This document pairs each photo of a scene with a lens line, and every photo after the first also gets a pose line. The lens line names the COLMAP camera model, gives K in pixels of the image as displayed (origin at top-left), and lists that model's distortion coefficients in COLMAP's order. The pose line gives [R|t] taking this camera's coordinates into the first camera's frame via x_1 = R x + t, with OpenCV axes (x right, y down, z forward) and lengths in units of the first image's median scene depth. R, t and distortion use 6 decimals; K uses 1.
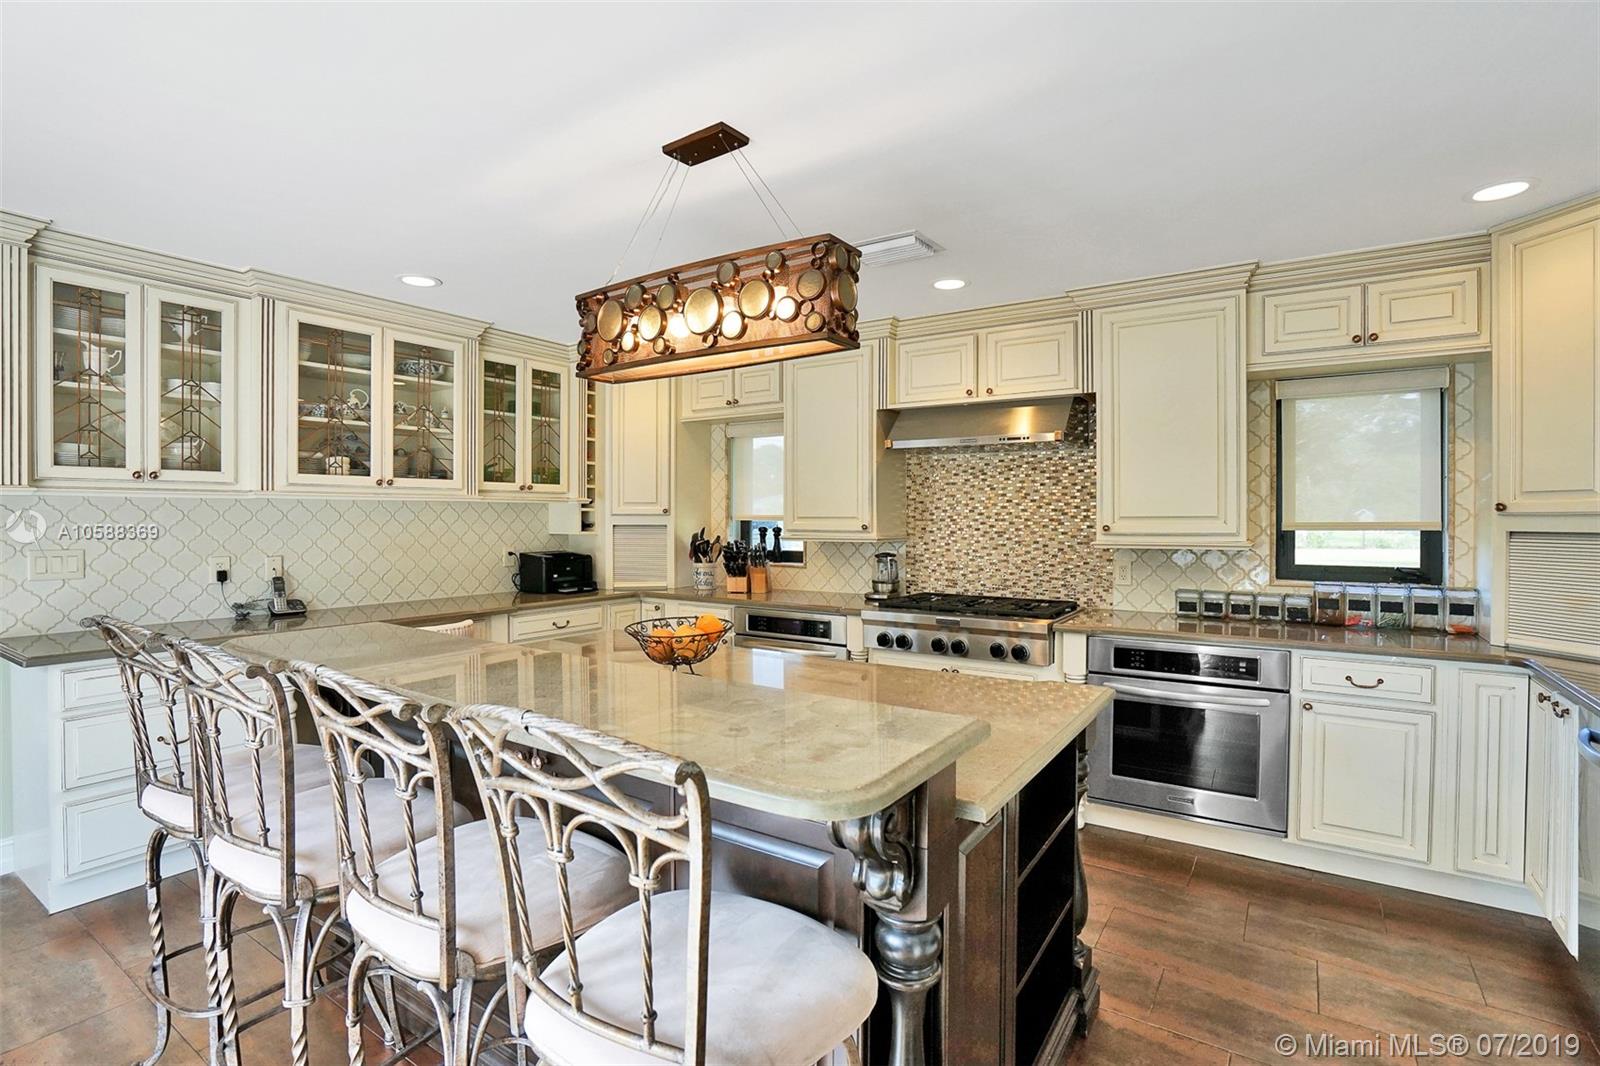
lens RADIAL K [[776.5, 0, 778.2], [0, 776.5, 521.0], [0, 0, 1]] dist [-0.037087, 0.015483]
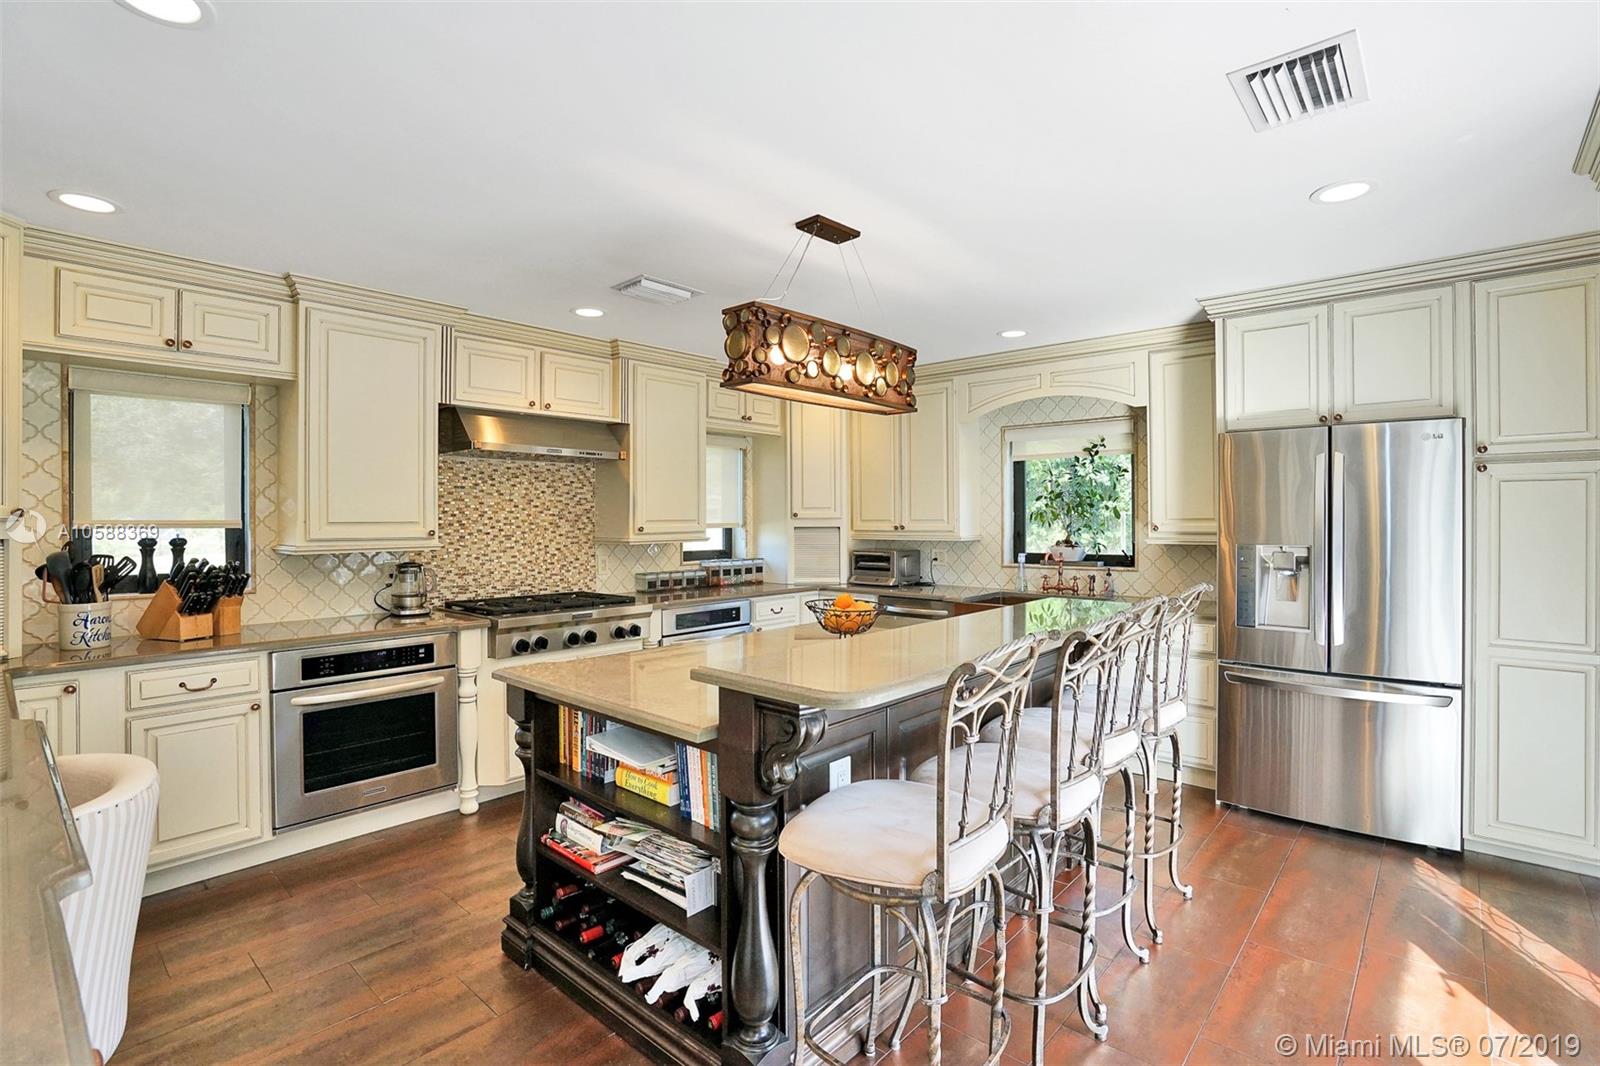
lens RADIAL K [[776.5, 0, 790.7], [0, 776.5, 521.9], [0, 0, 1]] dist [-0.037087, 0.015483]
pose [[0.115708, -0.003064, 0.993279, -0.759646], [0.008942, 0.999958, 0.002043, -0.003390], [-0.993243, 0.008646, 0.115730, 0.521347]]
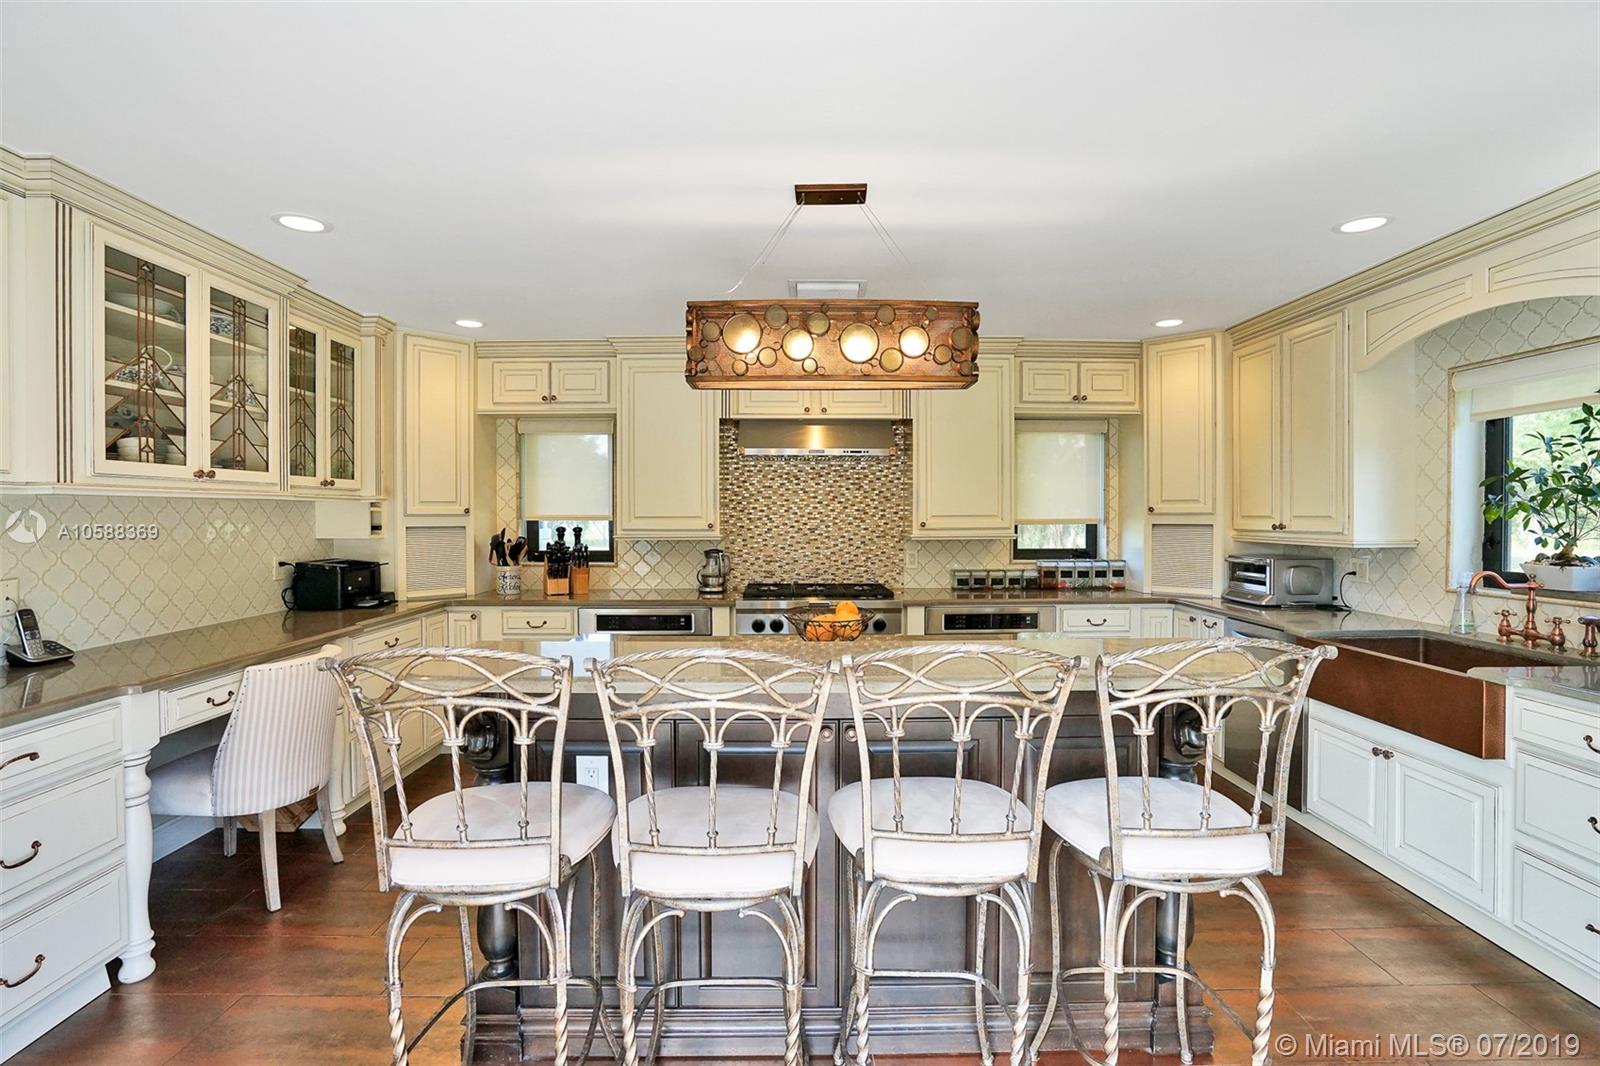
lens RADIAL K [[776.5, 0, 789.6], [0, 776.5, 529.3], [0, 0, 1]] dist [-0.037087, 0.015483]
pose [[0.818129, -0.014078, 0.574863, -0.448811], [0.005784, 0.999851, 0.016255, -0.004839], [-0.575006, -0.009974, 0.818088, 0.052110]]
